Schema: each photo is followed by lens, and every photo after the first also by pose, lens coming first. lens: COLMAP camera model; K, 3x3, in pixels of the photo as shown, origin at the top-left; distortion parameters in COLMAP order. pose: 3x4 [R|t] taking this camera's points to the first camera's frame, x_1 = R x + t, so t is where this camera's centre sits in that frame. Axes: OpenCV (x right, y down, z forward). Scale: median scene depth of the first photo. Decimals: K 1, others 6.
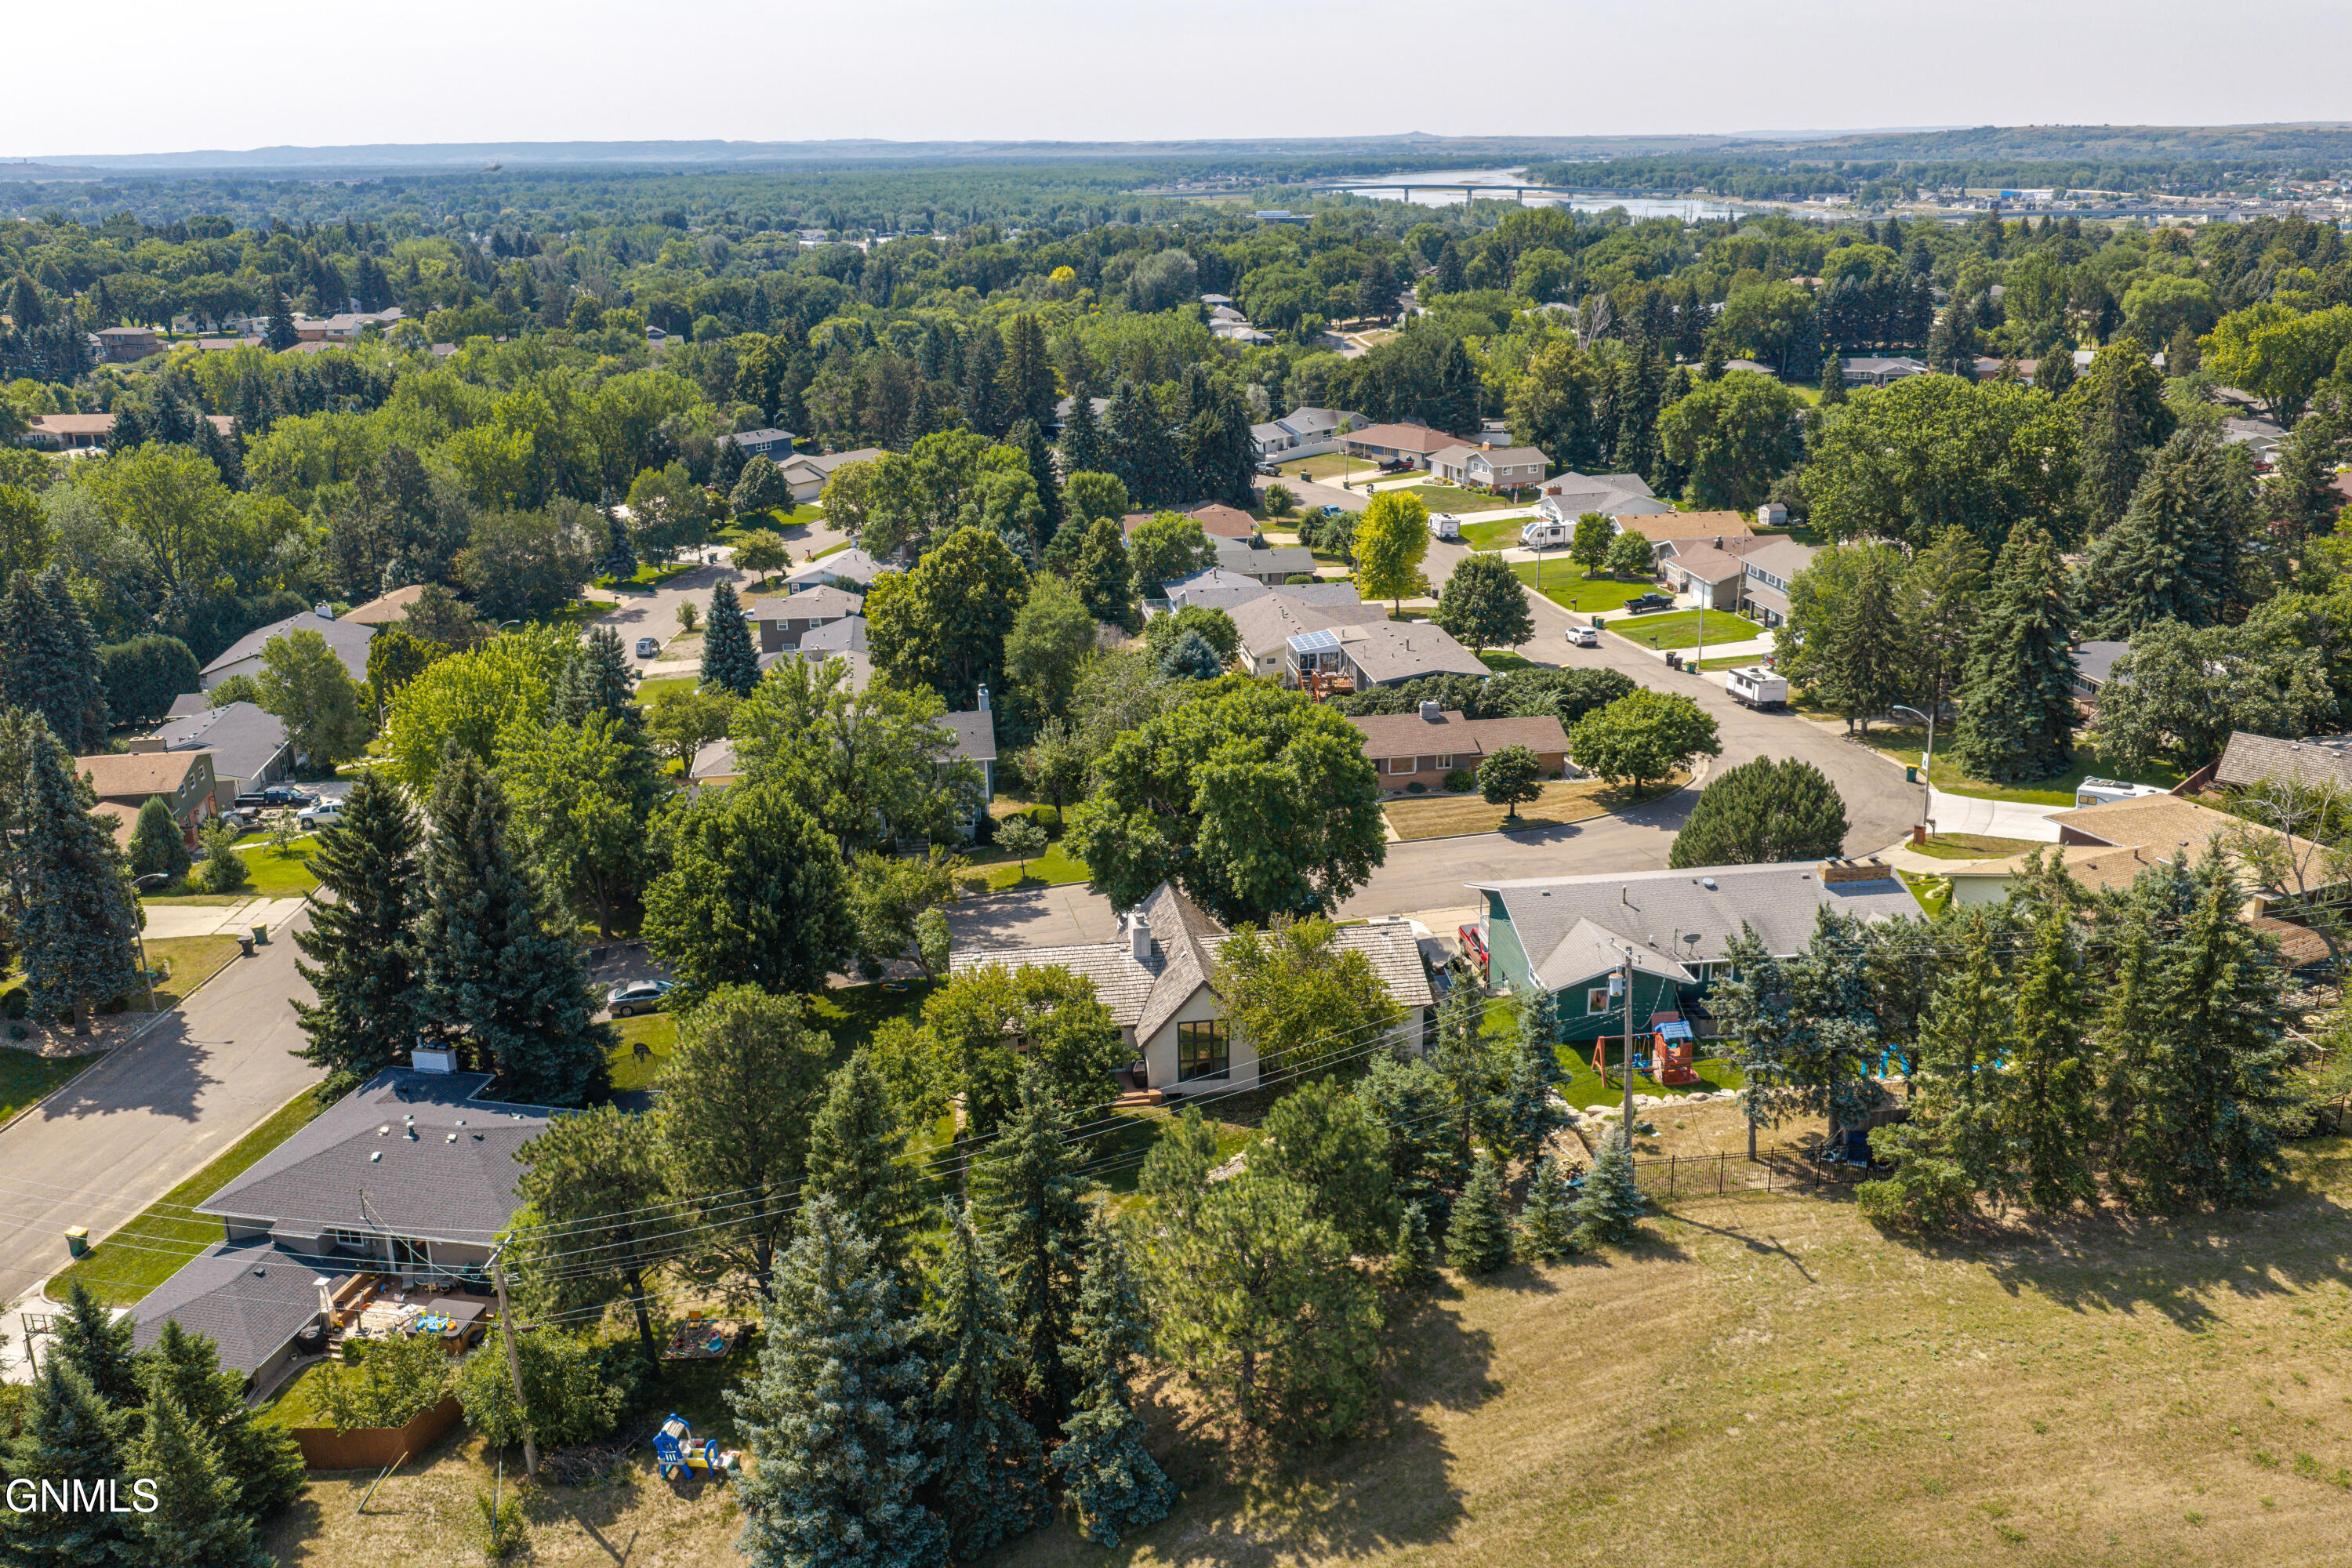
lens RADIAL K [[1950.9, 0, 1176.0], [0, 1950.9, 793.5], [0, 0, 1]] dist [0.008182, -0.013348]
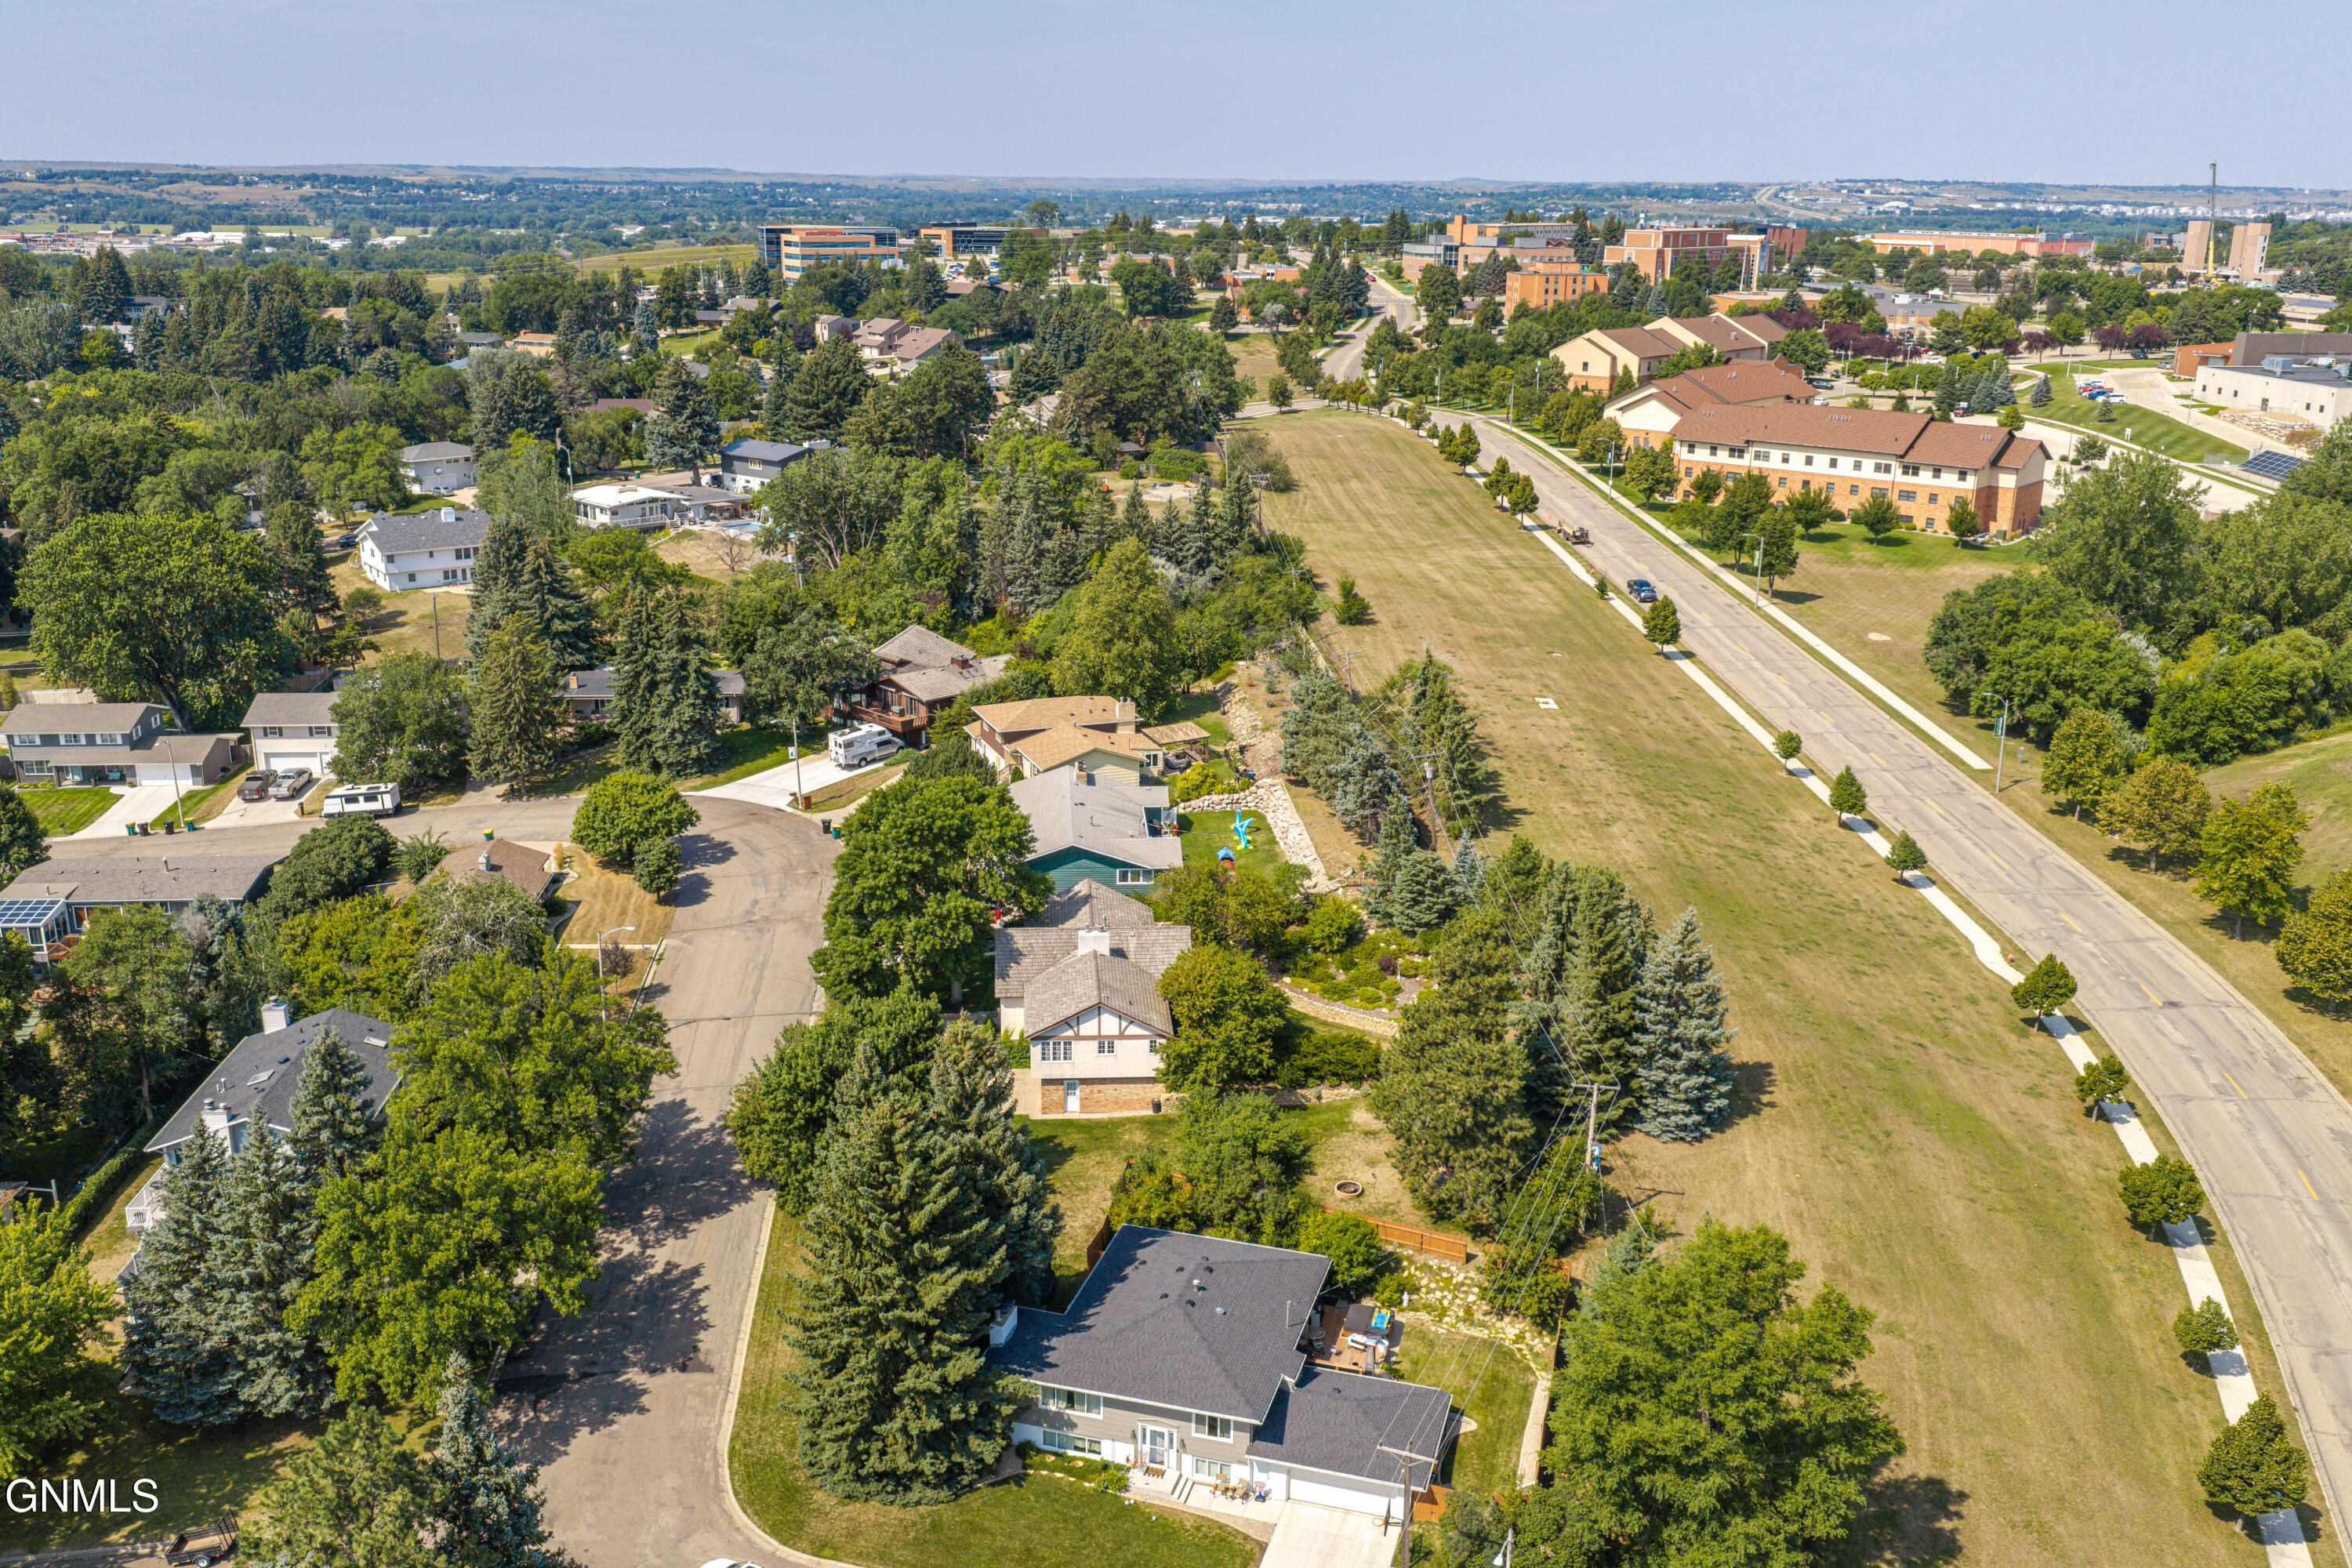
lens RADIAL K [[1998.6, 0, 1176.0], [0, 1998.6, 784.0], [0, 0, 1]] dist [0.027365, -0.051375]
pose [[0.066993, -0.274165, 0.959346, -0.905344], [0.302333, 0.921880, 0.242345, -0.239875], [-0.950845, 0.273807, 0.144649, 0.489464]]
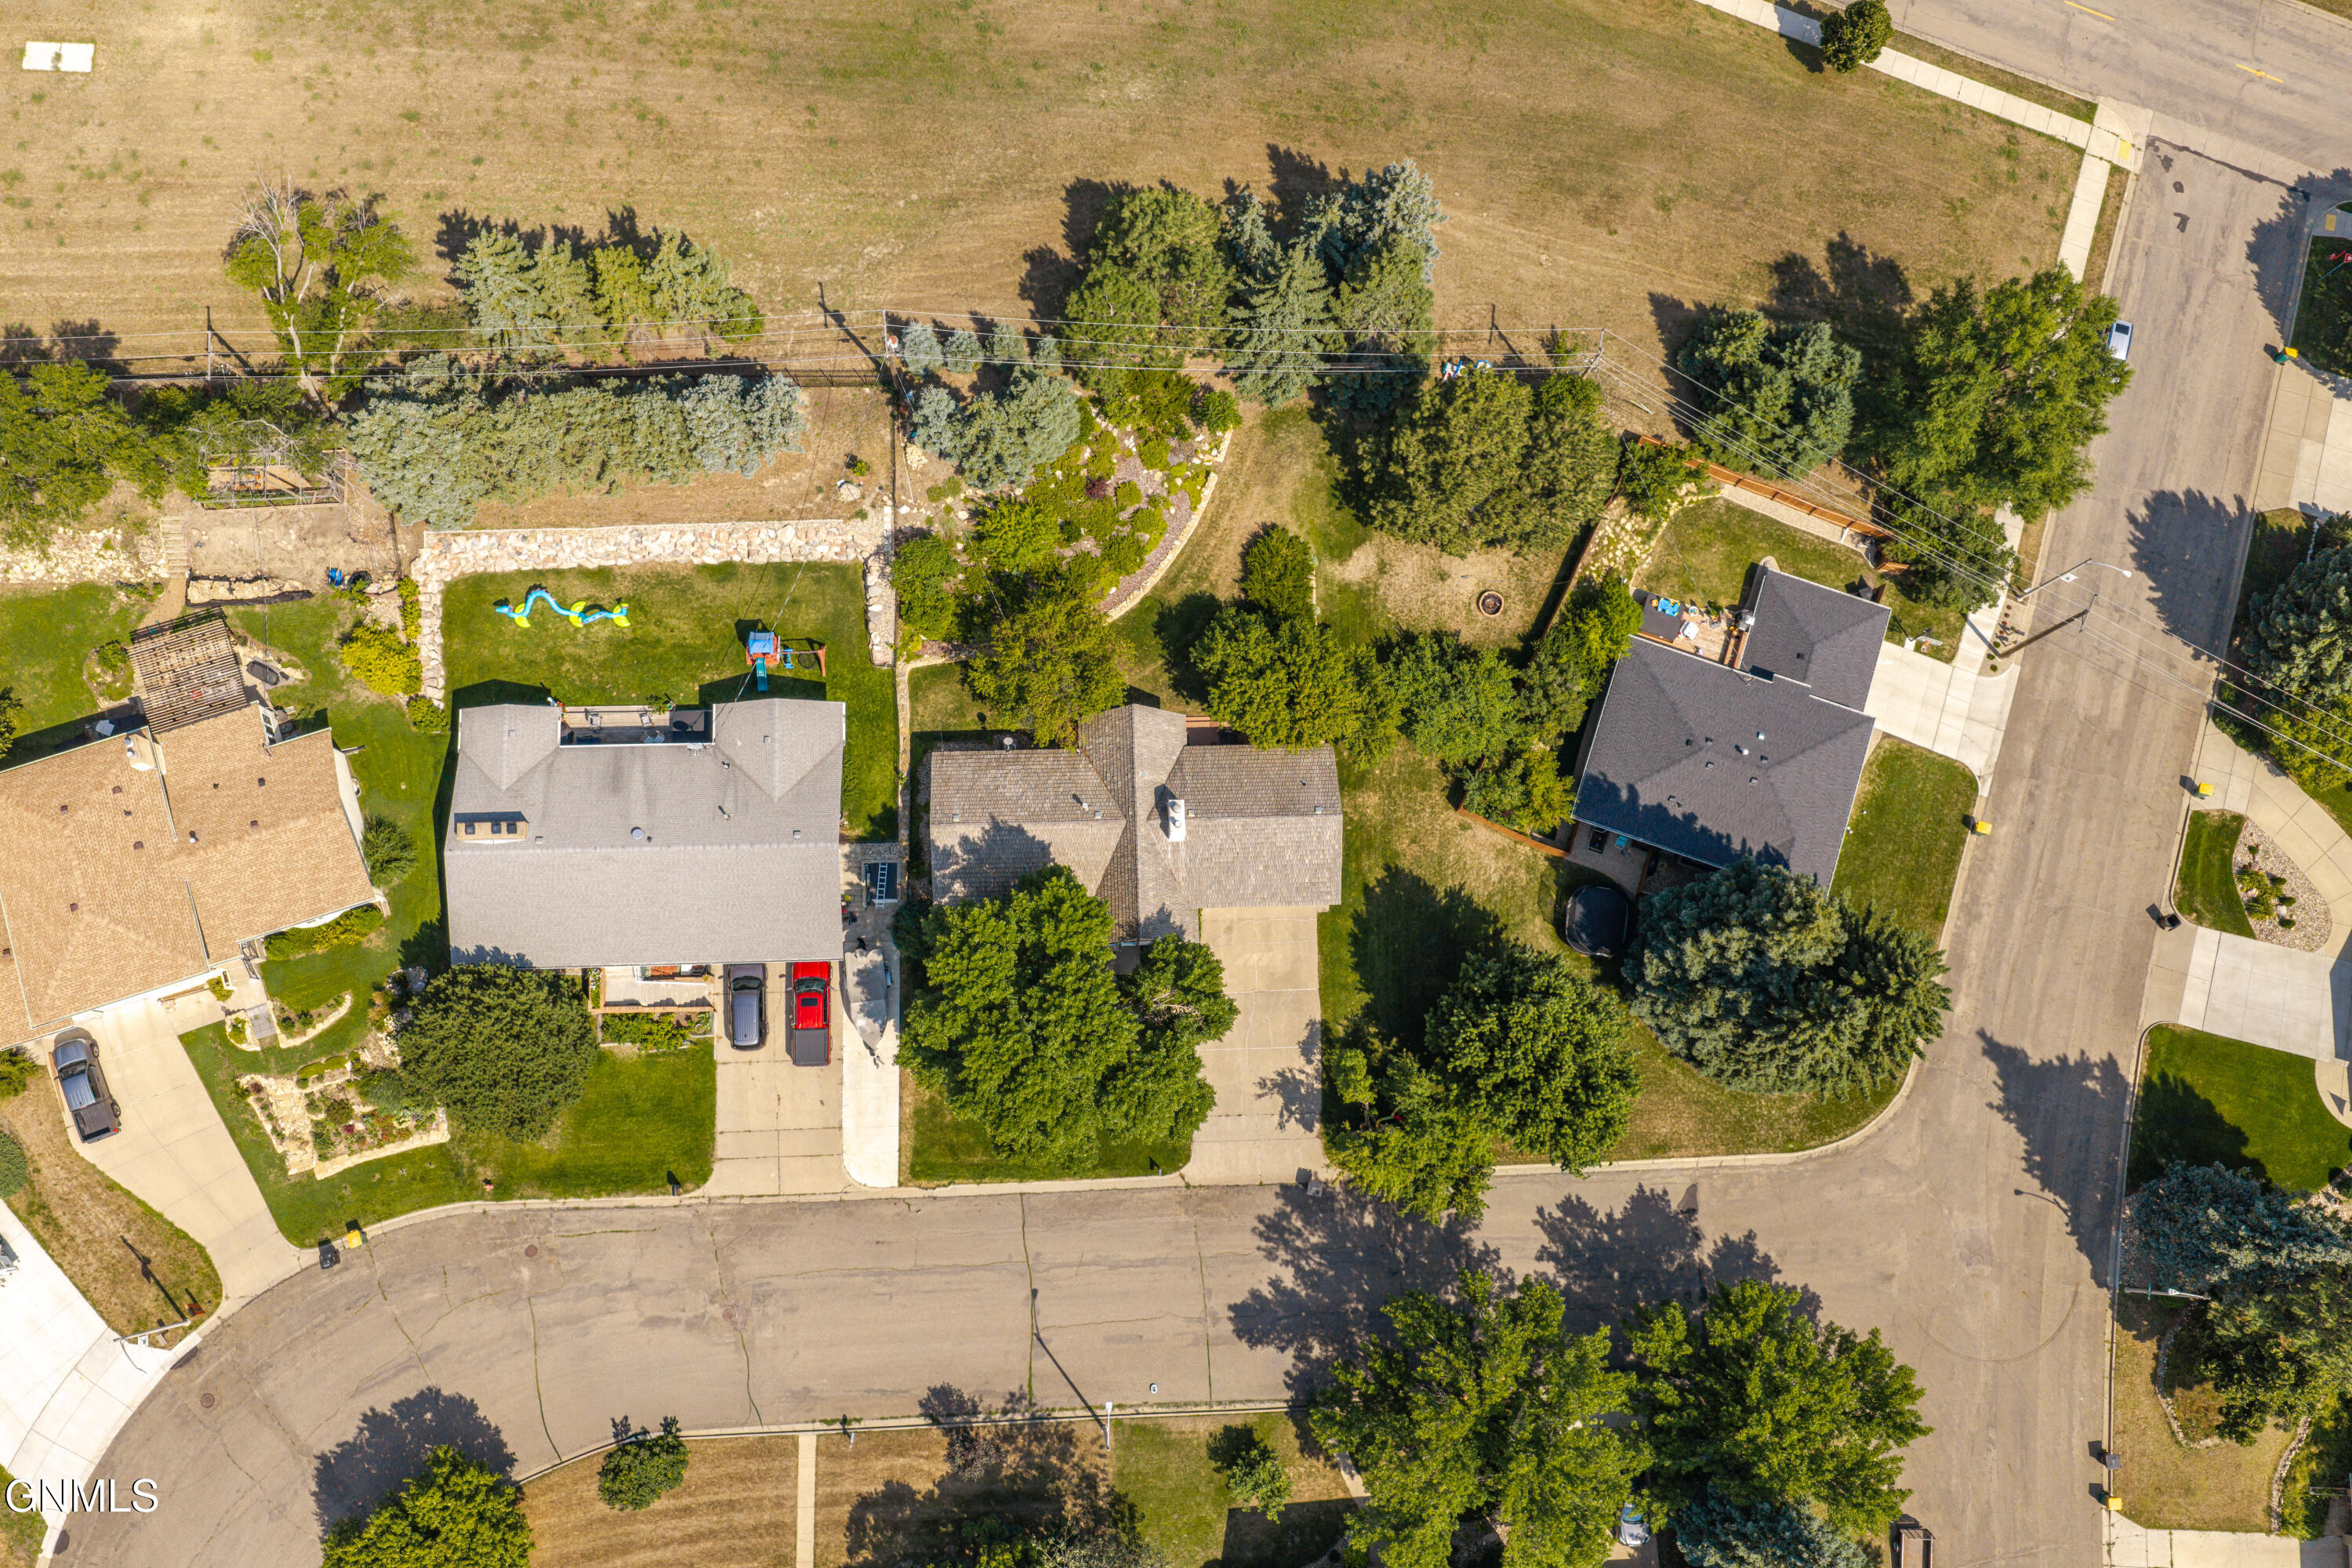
lens RADIAL K [[1998.6, 0, 1176.0], [0, 1998.6, 784.0], [0, 0, 1]] dist [0.027365, -0.051375]
pose [[-0.993810, -0.109614, -0.018079, 0.003322], [-0.004462, -0.123228, 0.992368, -0.738994], [-0.111005, 0.986306, 0.121976, 0.574832]]
